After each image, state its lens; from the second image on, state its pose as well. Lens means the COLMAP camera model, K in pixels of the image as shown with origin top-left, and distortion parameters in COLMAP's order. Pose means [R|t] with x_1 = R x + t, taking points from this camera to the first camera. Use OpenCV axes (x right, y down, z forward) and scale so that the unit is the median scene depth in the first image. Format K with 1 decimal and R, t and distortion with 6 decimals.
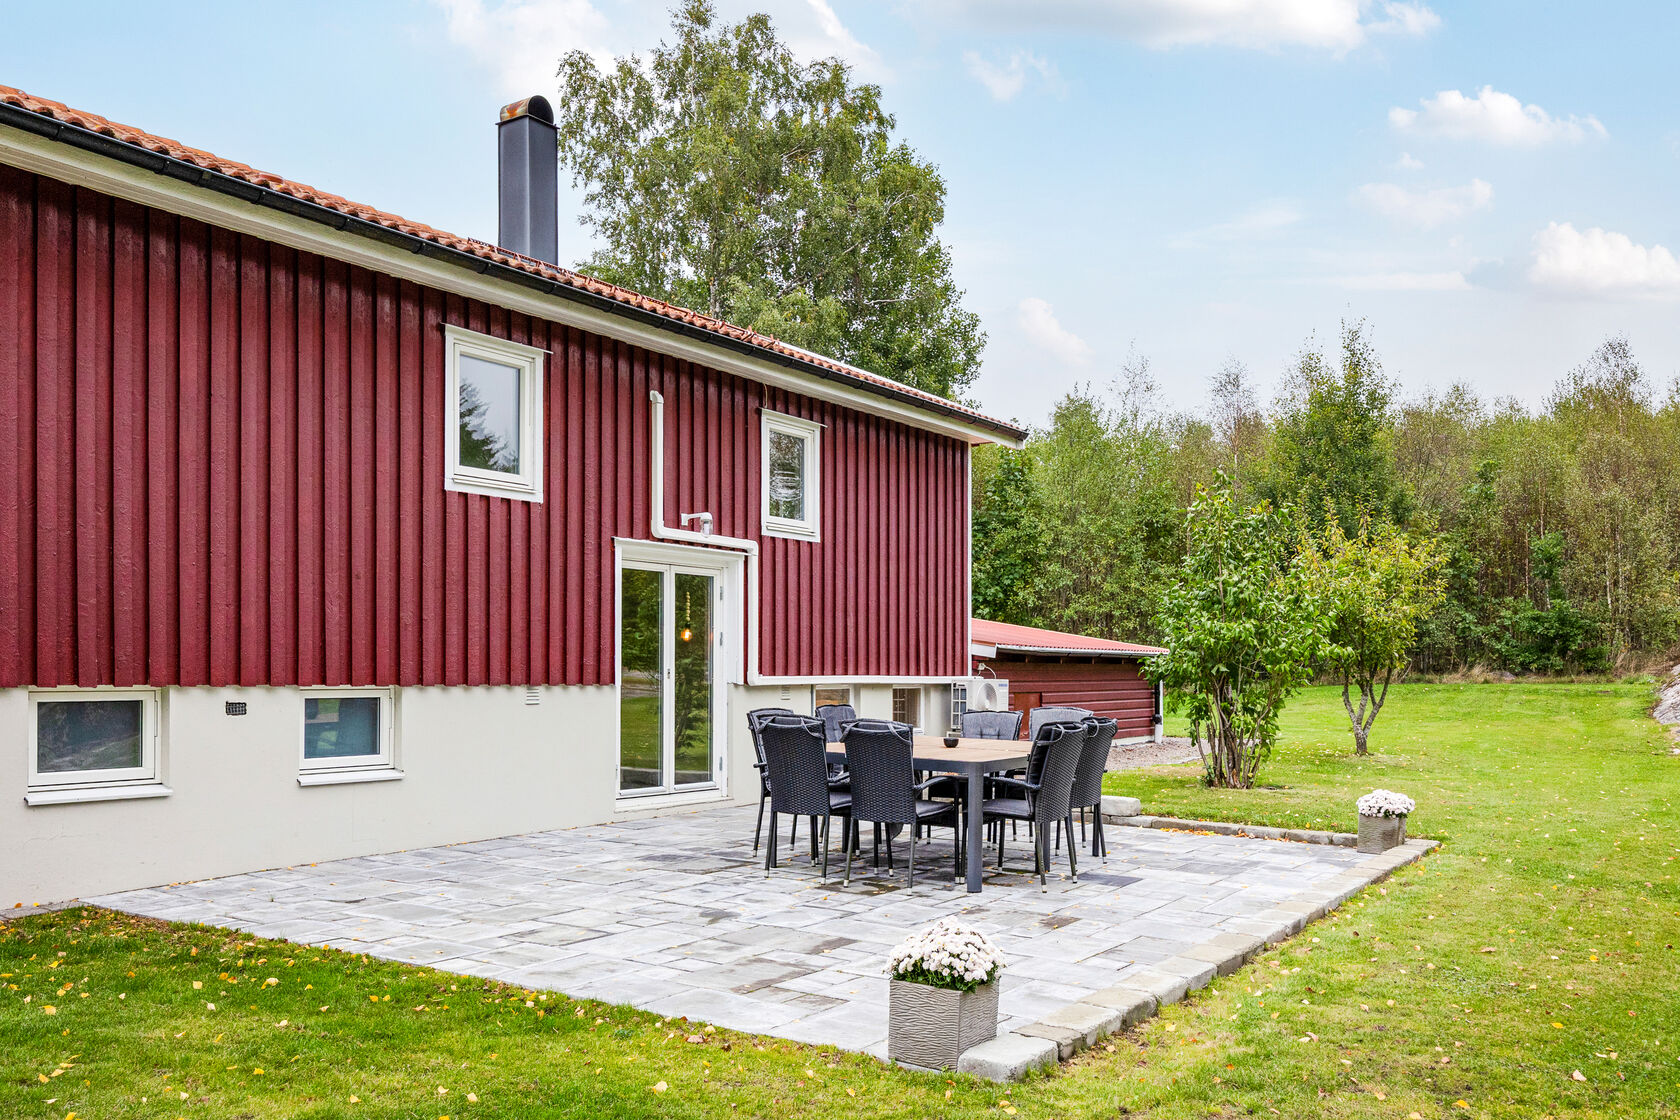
lens RADIAL K [[1323.2, 0, 839.9], [0, 1323.2, 650.5], [0, 0, 1]] dist [-0.001729, -0.004147]
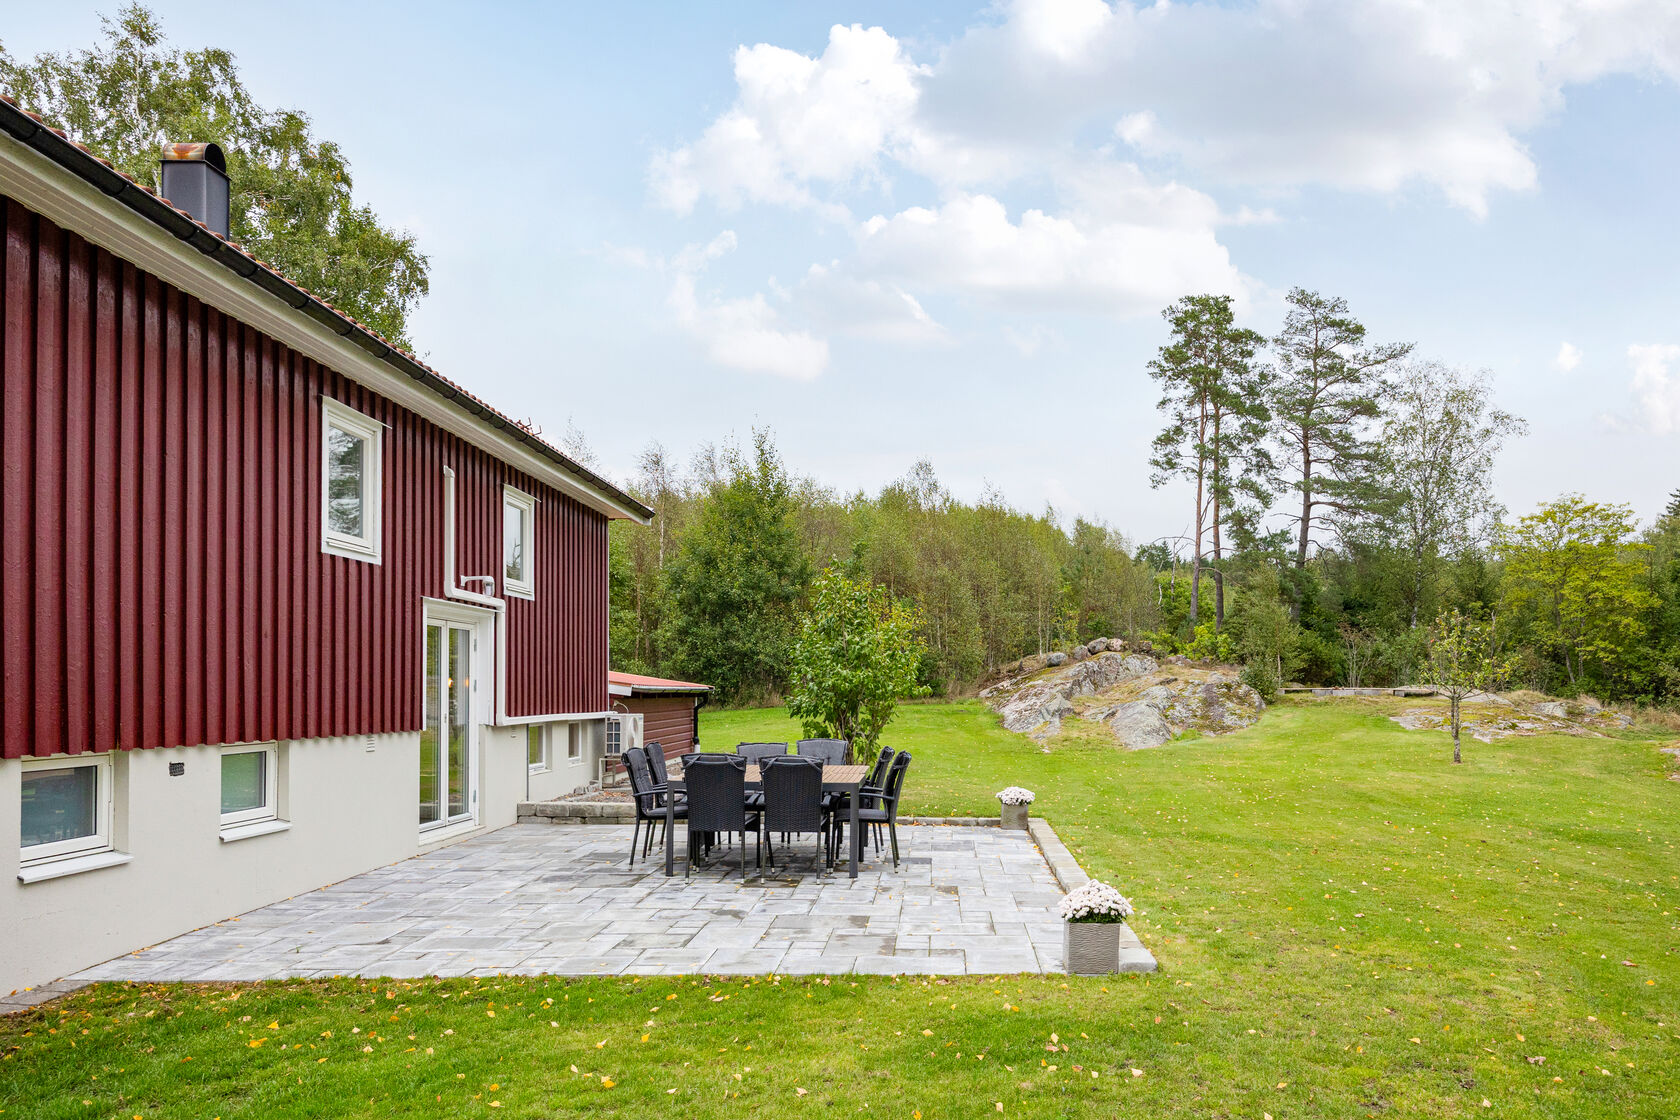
lens RADIAL K [[1161.9, 0, 873.4], [0, 1161.9, 654.5], [0, 0, 1]] dist [0.004048, -0.004807]
pose [[0.830790, 0.007533, 0.556535, -0.449450], [0.000771, 0.999892, -0.014685, -0.025717], [-0.556586, 0.012629, 0.830694, -0.015894]]
